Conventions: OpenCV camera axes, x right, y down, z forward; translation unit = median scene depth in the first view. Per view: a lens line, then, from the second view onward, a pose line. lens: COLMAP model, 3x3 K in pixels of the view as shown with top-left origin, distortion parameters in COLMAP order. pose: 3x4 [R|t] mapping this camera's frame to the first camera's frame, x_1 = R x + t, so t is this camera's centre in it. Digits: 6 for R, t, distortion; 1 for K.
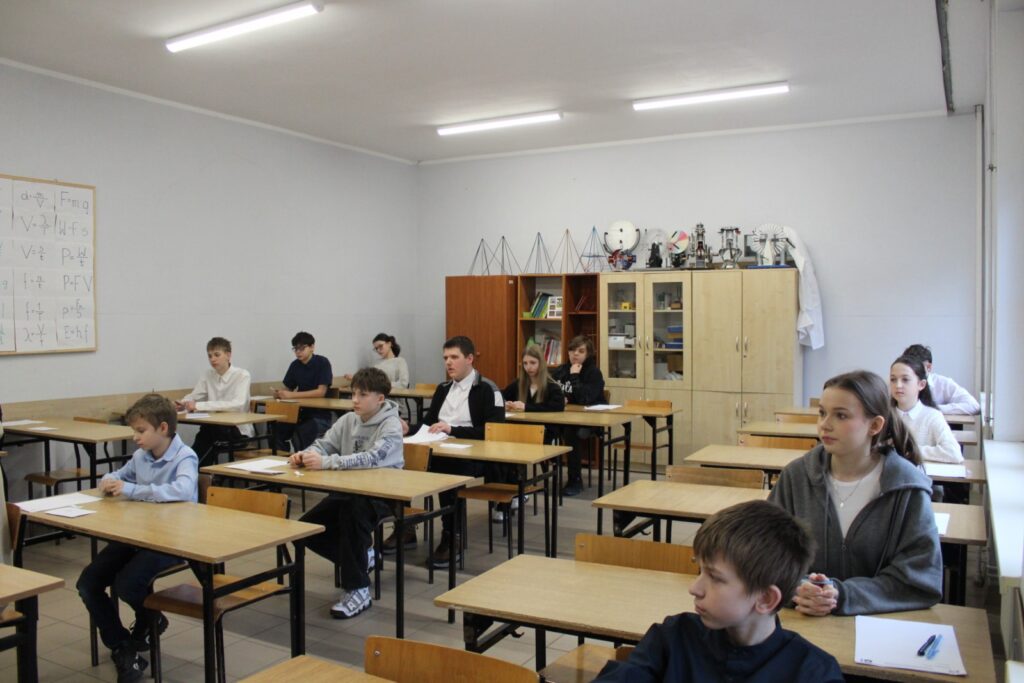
lens RADIAL K [[839.4, 0, 512.0], [0, 839.4, 341.5], [0, 0, 1]] dist [-0.164867, 0.136807]
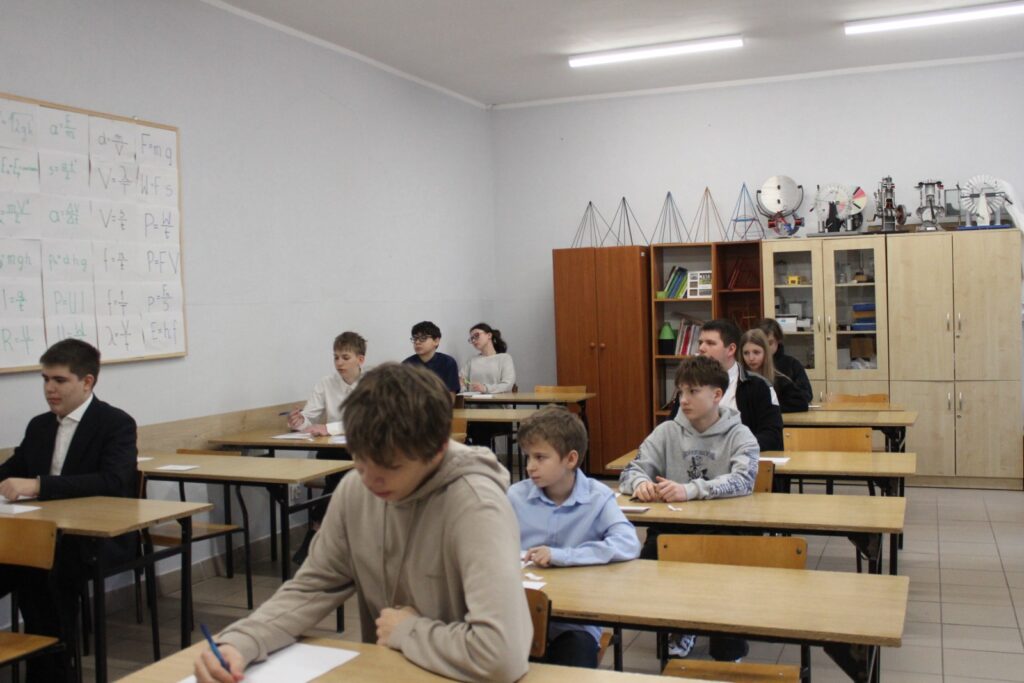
lens RADIAL K [[1001.6, 0, 512.0], [0, 1001.6, 341.5], [0, 0, 1]] dist [-0.076257, -0.011024]
pose [[0.993129, -0.032322, 0.112469, -0.259951], [0.031544, 0.999465, 0.008690, 0.000062], [-0.112689, -0.005082, 0.993617, 0.073565]]
